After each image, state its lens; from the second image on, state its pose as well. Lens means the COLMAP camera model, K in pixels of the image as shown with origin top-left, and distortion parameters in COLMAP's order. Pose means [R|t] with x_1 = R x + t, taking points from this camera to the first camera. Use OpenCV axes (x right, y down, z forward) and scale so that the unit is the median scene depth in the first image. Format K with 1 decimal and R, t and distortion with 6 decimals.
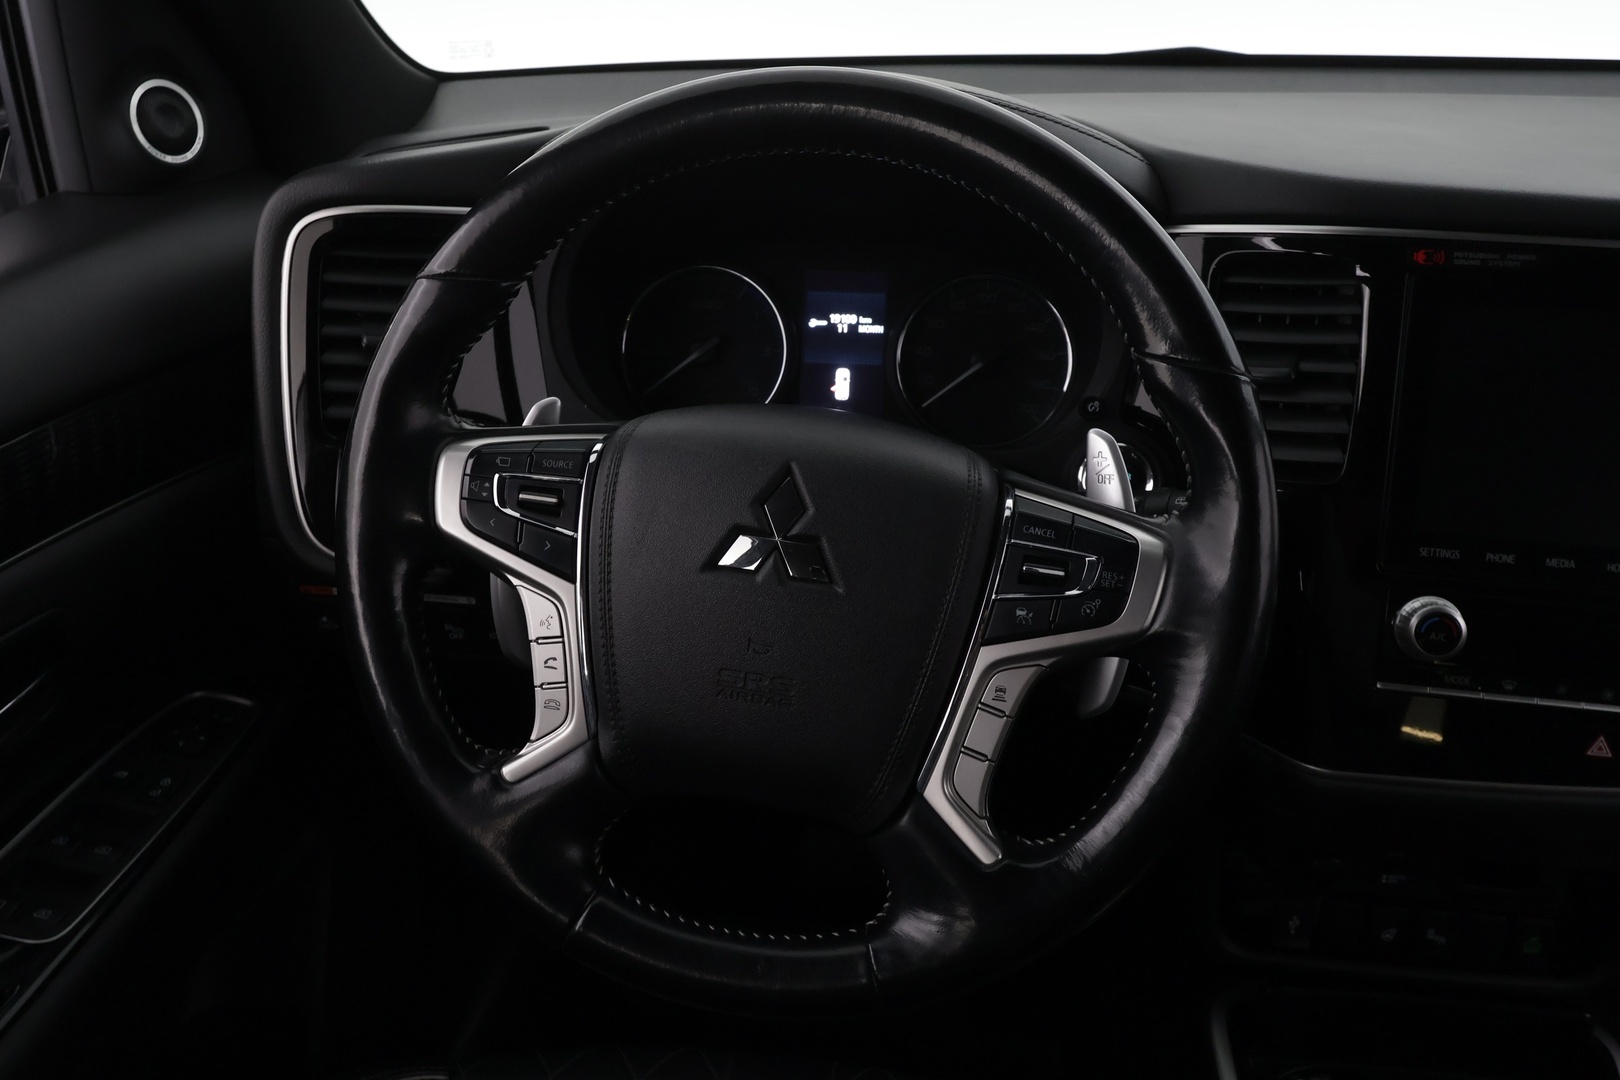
lens RADIAL K [[1275.4, 0, 810.0], [0, 1275.4, 540.0], [0, 0, 1]] dist [0.002212, -0.004070]
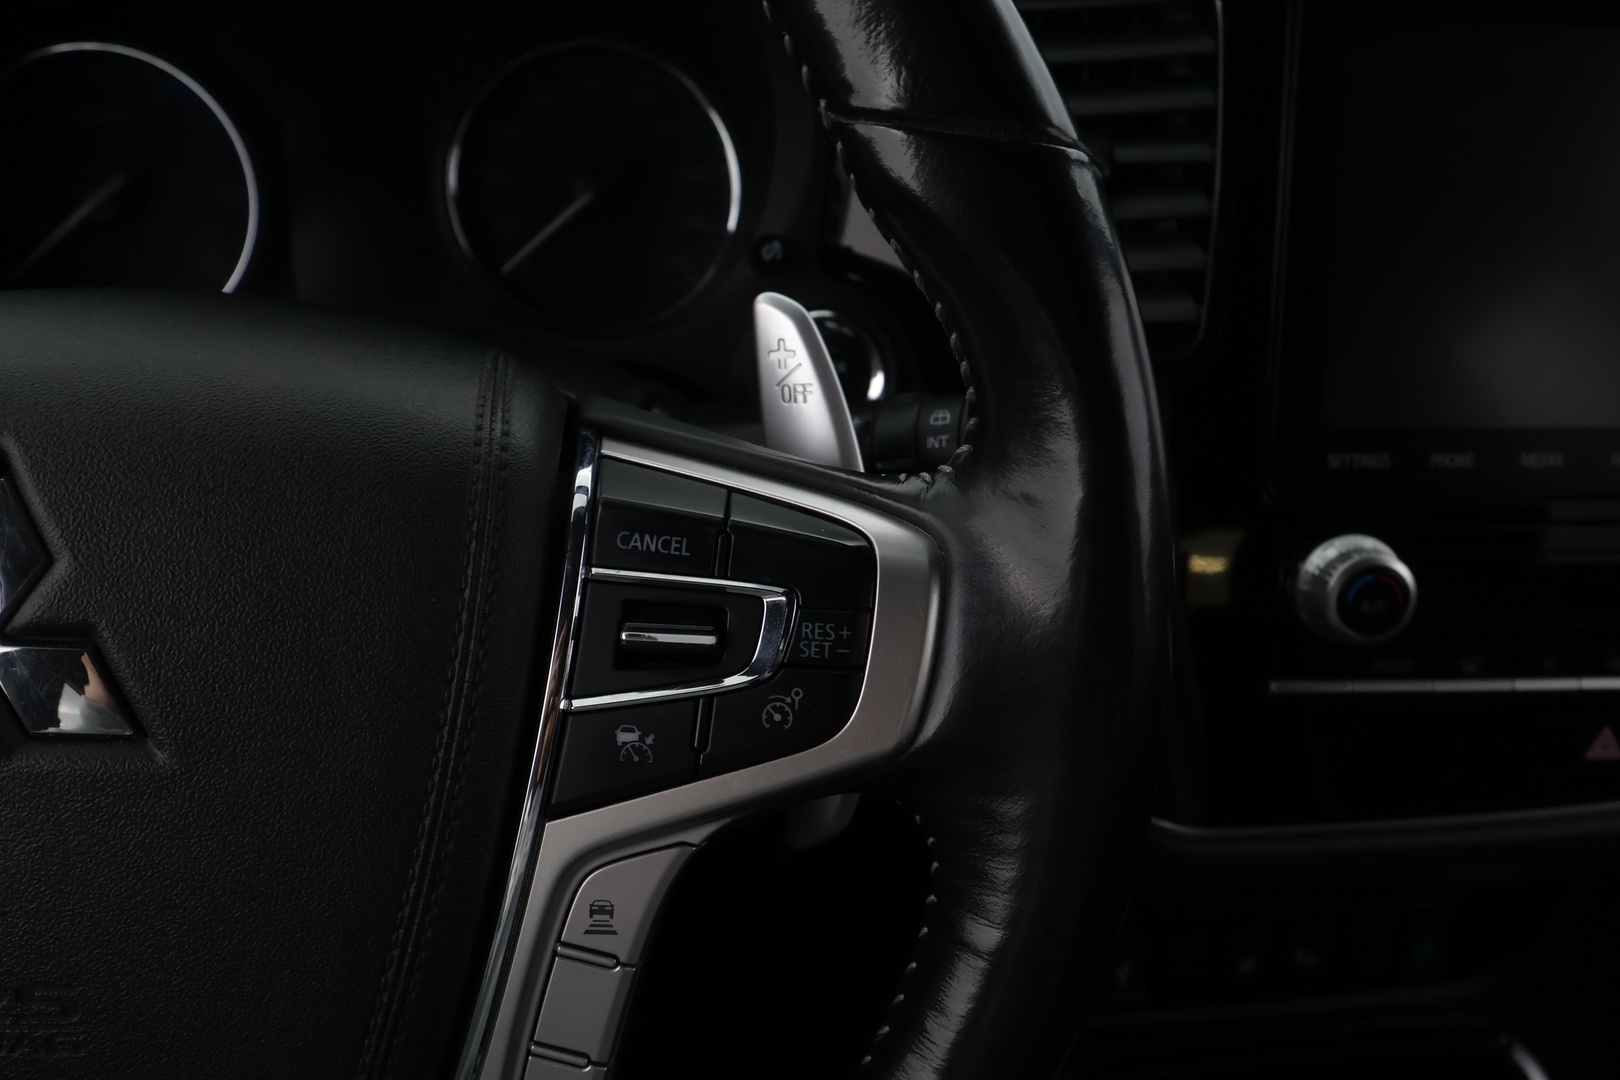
lens RADIAL K [[1275.4, 0, 810.0], [0, 1275.4, 540.0], [0, 0, 1]] dist [0.002212, -0.004070]
pose [[0.973334, -0.112455, 0.199936, 0.139123], [0.090921, 0.989331, 0.113831, -0.050579], [-0.210604, -0.092617, 0.973174, 0.540850]]
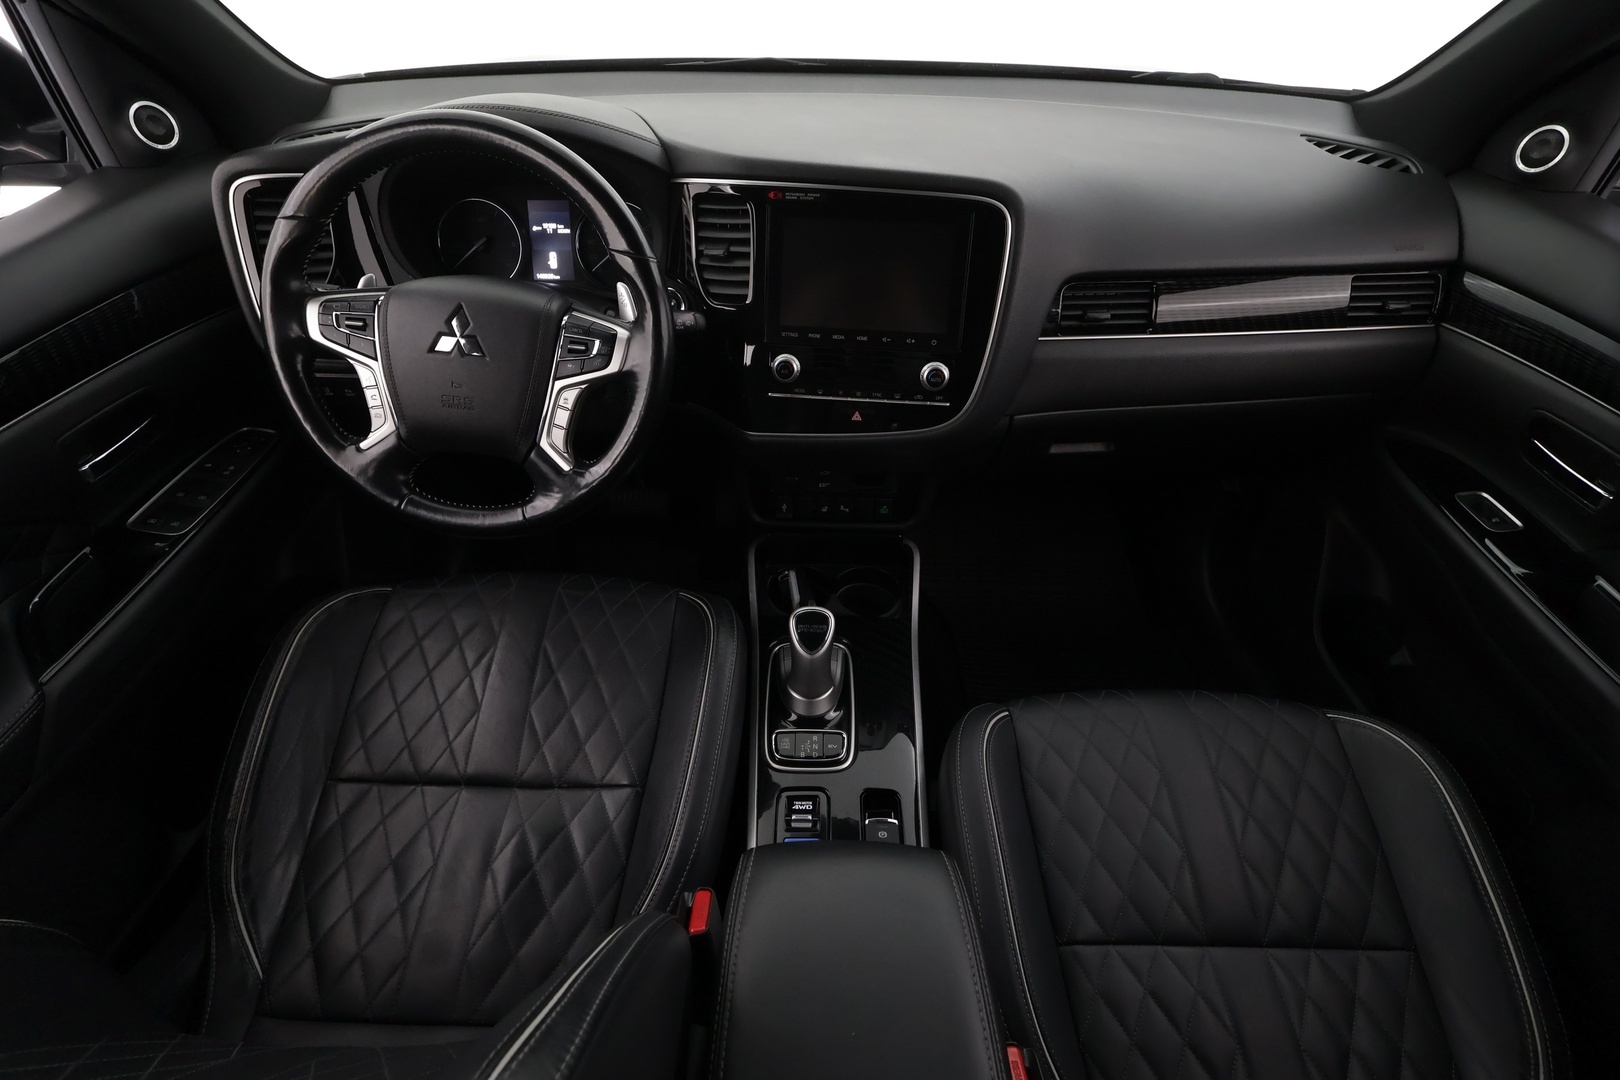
lens RADIAL K [[750.8, 0, 810.0], [0, 750.8, 540.0], [0, 0, 1]] dist [0.000865, 0.000025]
pose [[0.993905, -0.061100, 0.091755, 0.438951], [0.036307, 0.967339, 0.250874, 0.034492], [-0.104087, -0.246014, 0.963661, -0.451221]]
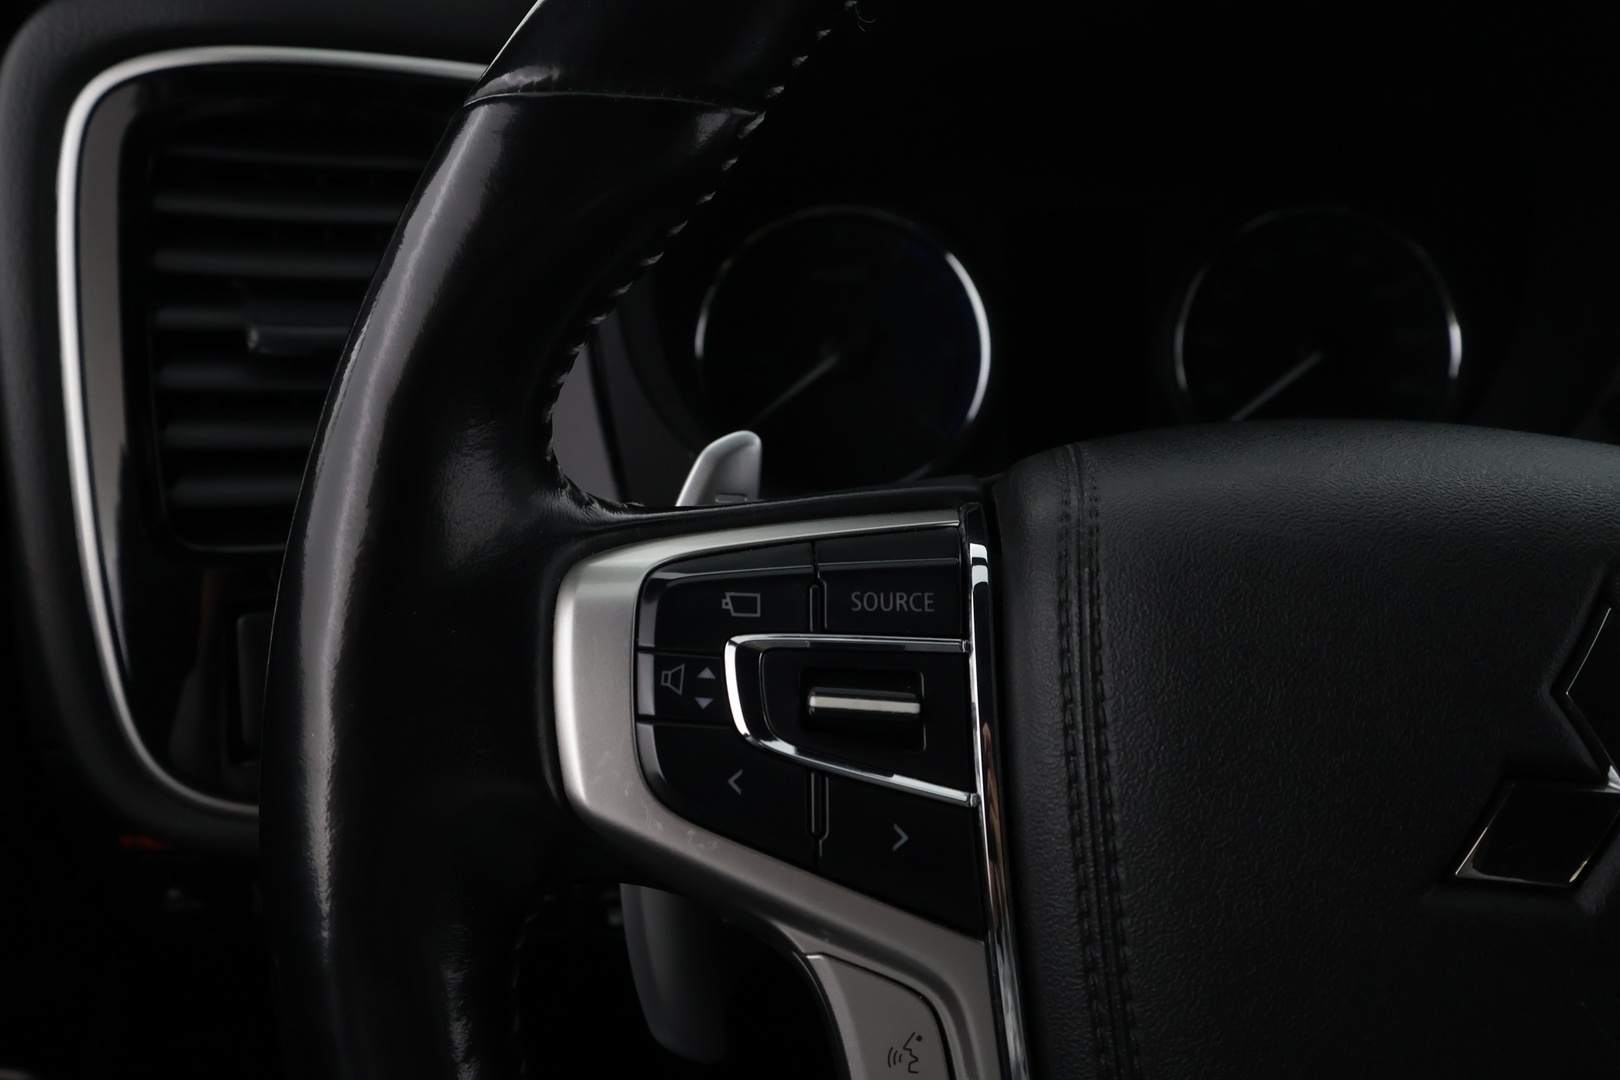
lens RADIAL K [[1266.4, 0, 838.9], [0, 1266.4, 539.5], [0, 0, 1]] dist [0.002096, -0.000718]
pose [[0.986182, -0.057357, 0.155419, -0.269845], [0.063378, 0.997408, -0.034060, -0.066503], [-0.153062, 0.043440, 0.987261, 0.645864]]
